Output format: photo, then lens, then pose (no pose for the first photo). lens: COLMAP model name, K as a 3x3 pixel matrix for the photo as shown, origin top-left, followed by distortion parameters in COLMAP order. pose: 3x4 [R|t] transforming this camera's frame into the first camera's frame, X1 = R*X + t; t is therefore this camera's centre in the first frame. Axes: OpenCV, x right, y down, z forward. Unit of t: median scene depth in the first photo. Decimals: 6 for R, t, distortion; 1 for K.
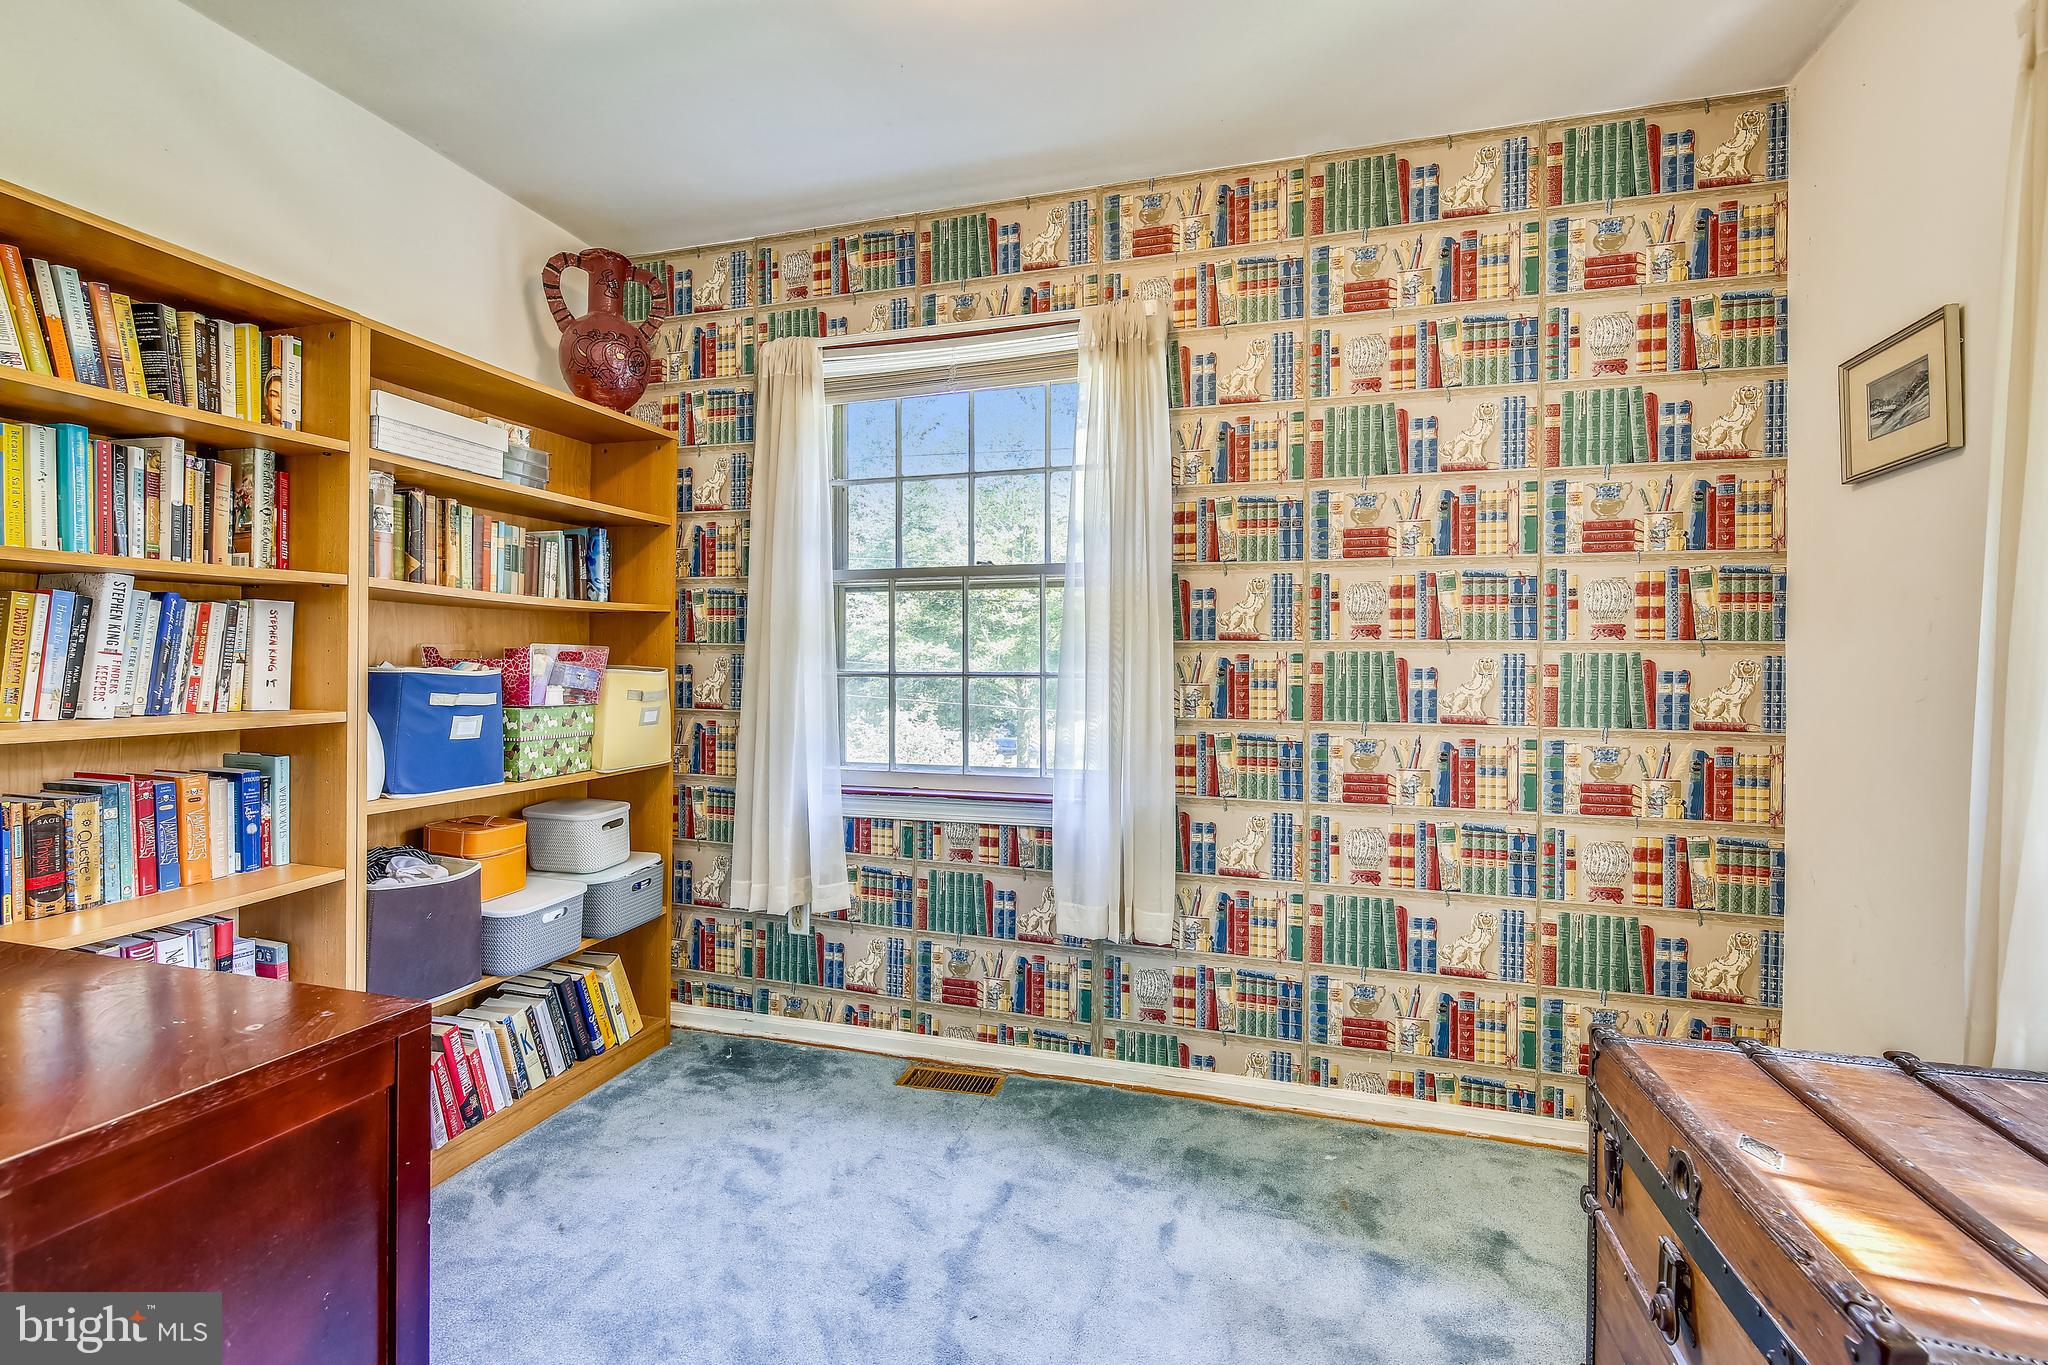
lens RADIAL K [[883.6, 0, 1019.5], [0, 883.6, 673.9], [0, 0, 1]] dist [-0.003043, -0.001585]
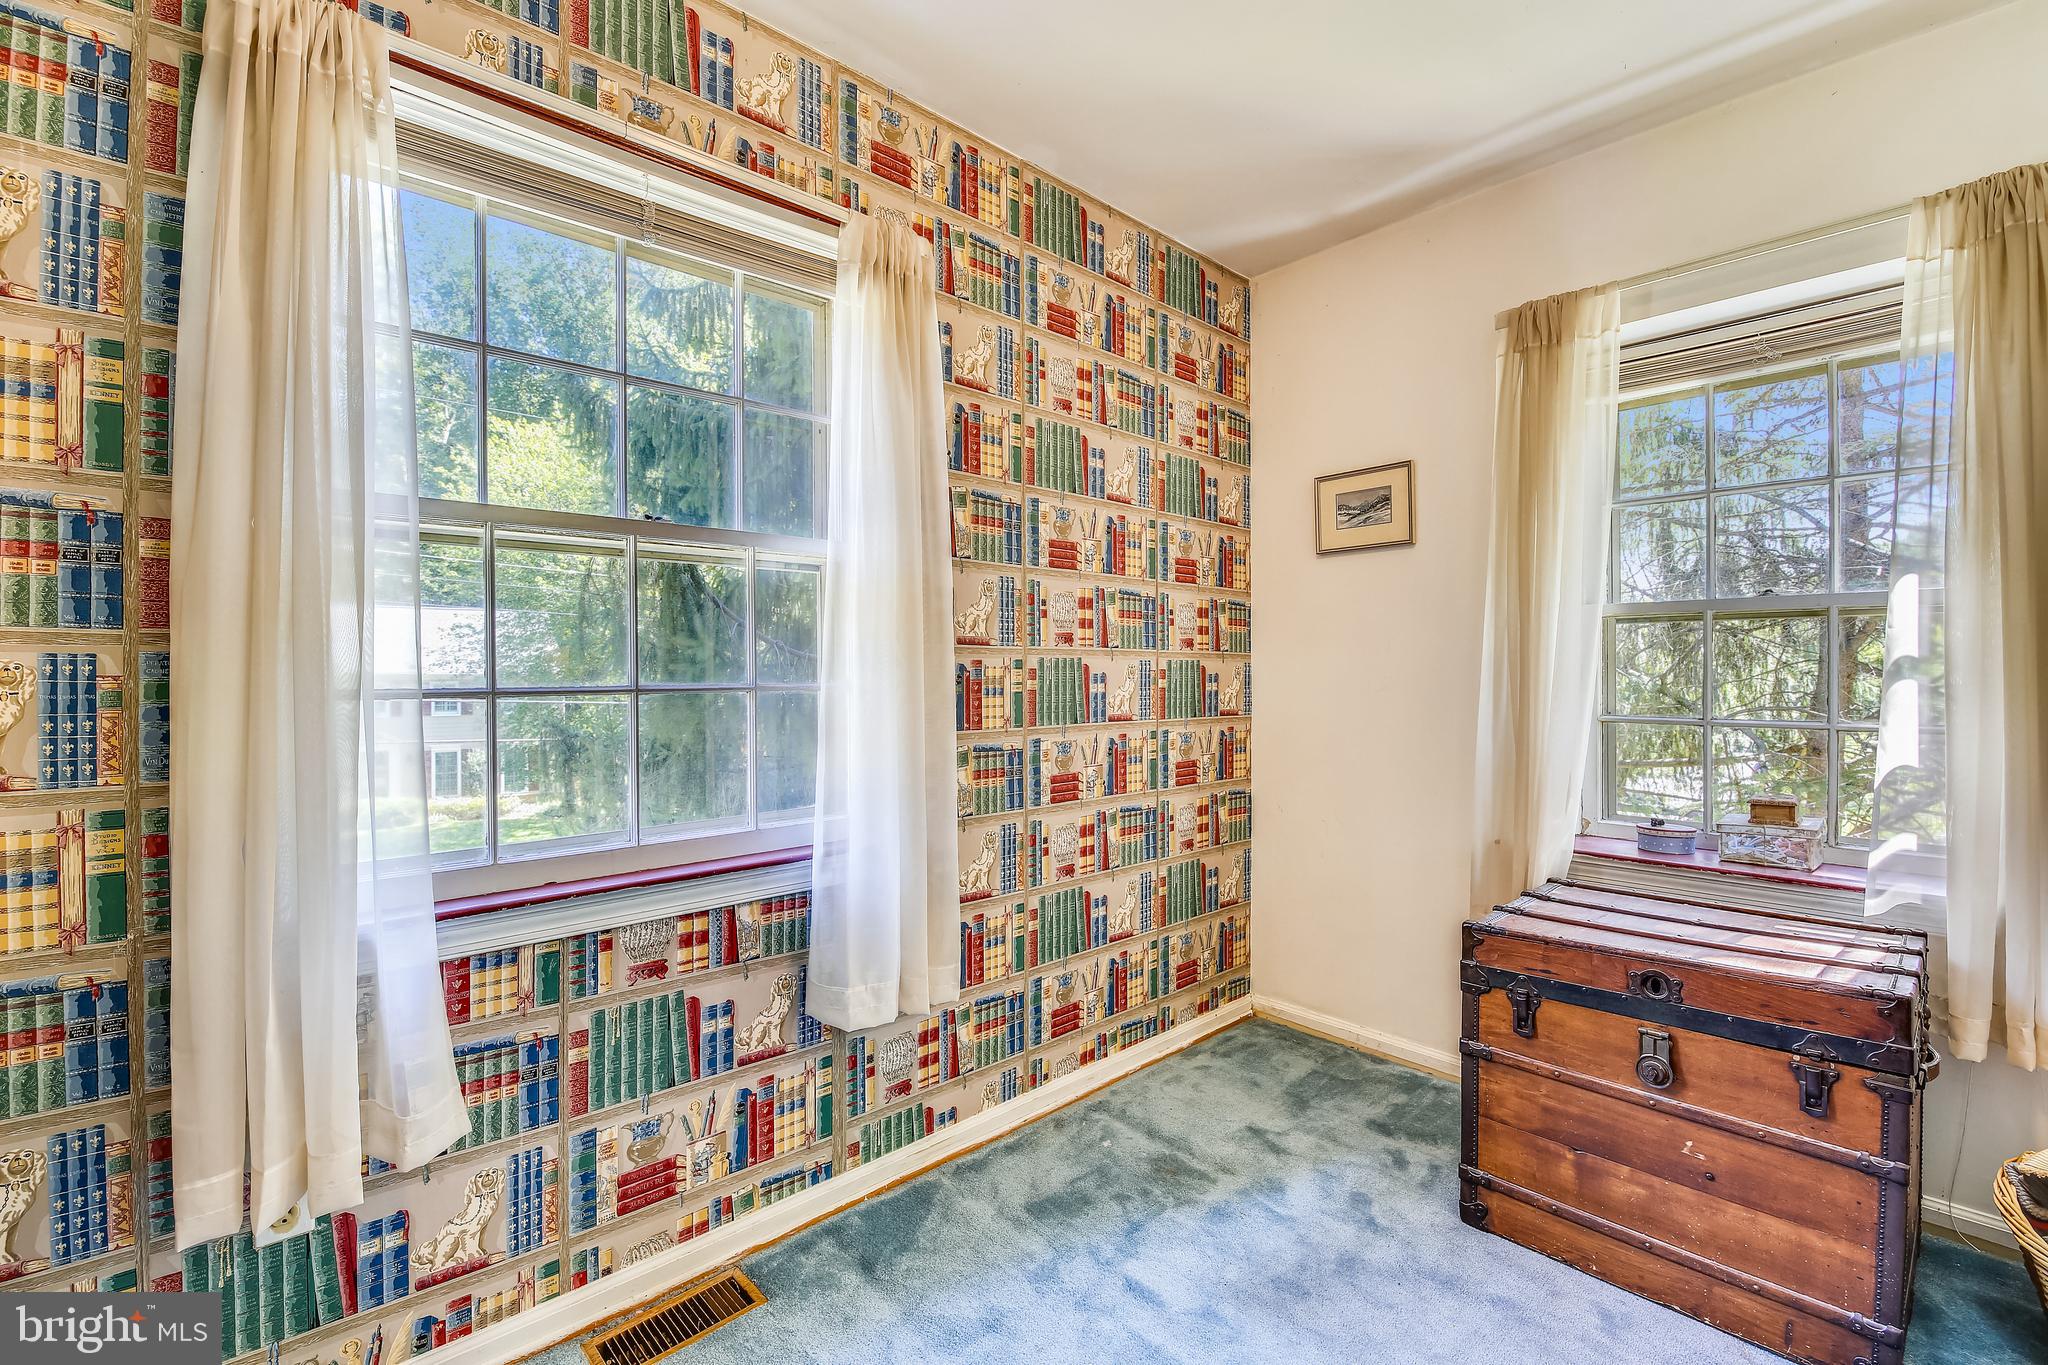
lens RADIAL K [[883.6, 0, 1022.0], [0, 883.6, 675.2], [0, 0, 1]] dist [-0.003043, -0.001585]
pose [[0.516260, -0.011605, 0.856353, -0.524379], [0.011755, 0.999910, 0.006464, -0.012046], [-0.856351, 0.006729, 0.516350, 0.484009]]
